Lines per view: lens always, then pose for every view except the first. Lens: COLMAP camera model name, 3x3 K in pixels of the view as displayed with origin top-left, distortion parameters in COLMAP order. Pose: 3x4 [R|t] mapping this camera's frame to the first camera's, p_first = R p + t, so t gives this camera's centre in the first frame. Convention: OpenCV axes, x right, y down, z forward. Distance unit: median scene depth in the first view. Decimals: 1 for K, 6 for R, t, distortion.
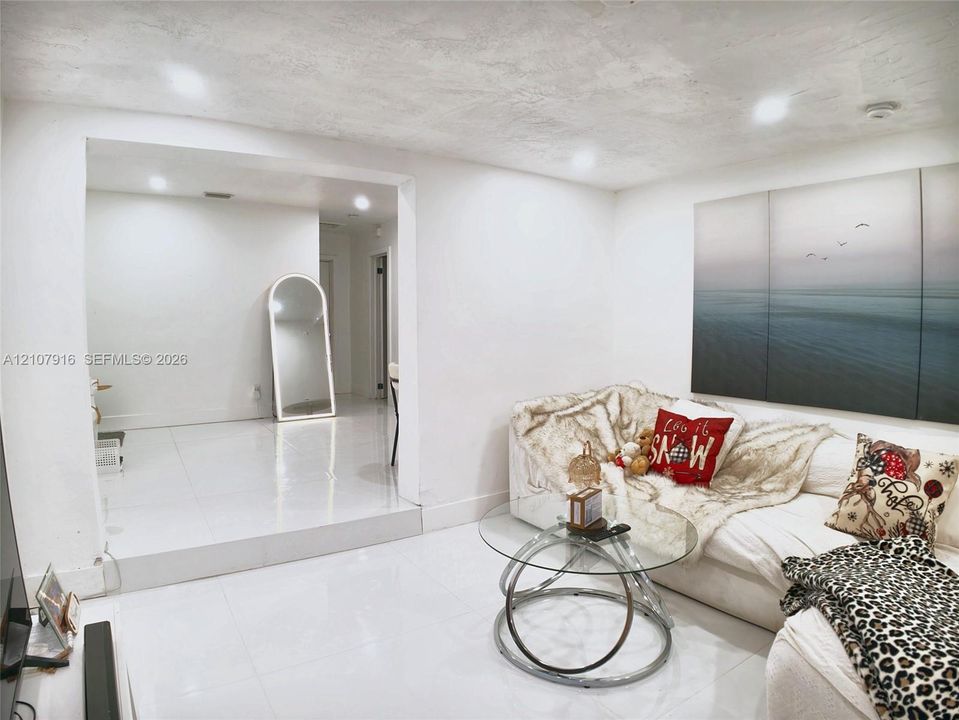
lens RADIAL K [[541.9, 0, 479.5], [0, 541.9, 360.0], [0, 0, 1]] dist [-0.123745, 0.000686]
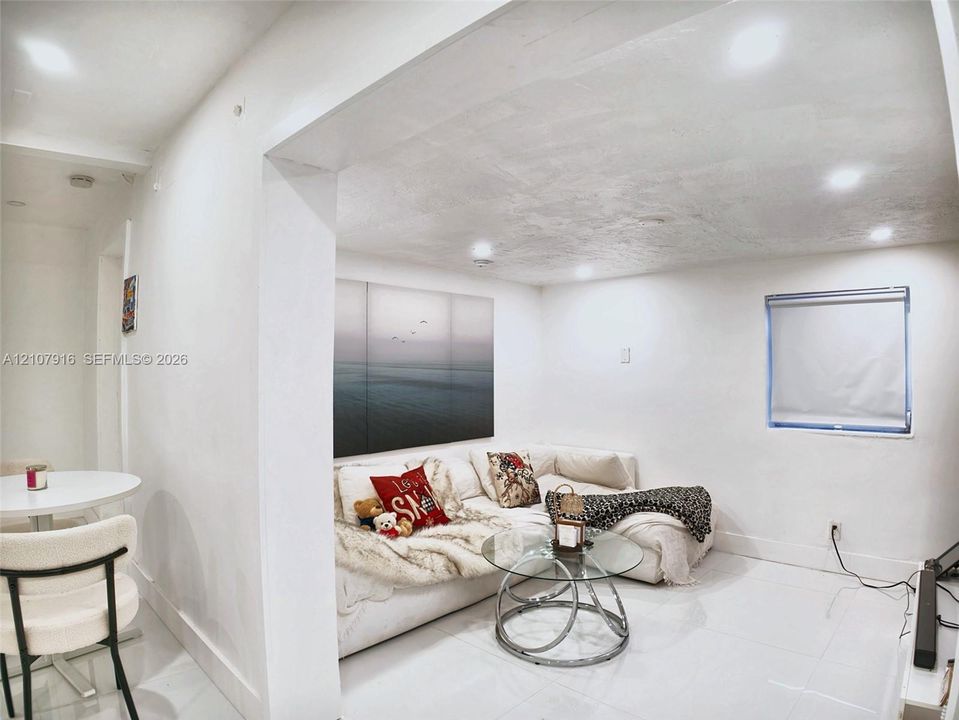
lens RADIAL K [[541.9, 0, 479.5], [0, 541.9, 360.0], [0, 0, 1]] dist [-0.123745, 0.000686]
pose [[-0.197869, 0.011277, 0.980164, -0.811283], [0.075353, 0.997150, 0.003740, -0.137270], [-0.977328, 0.074598, -0.198155, 1.082672]]
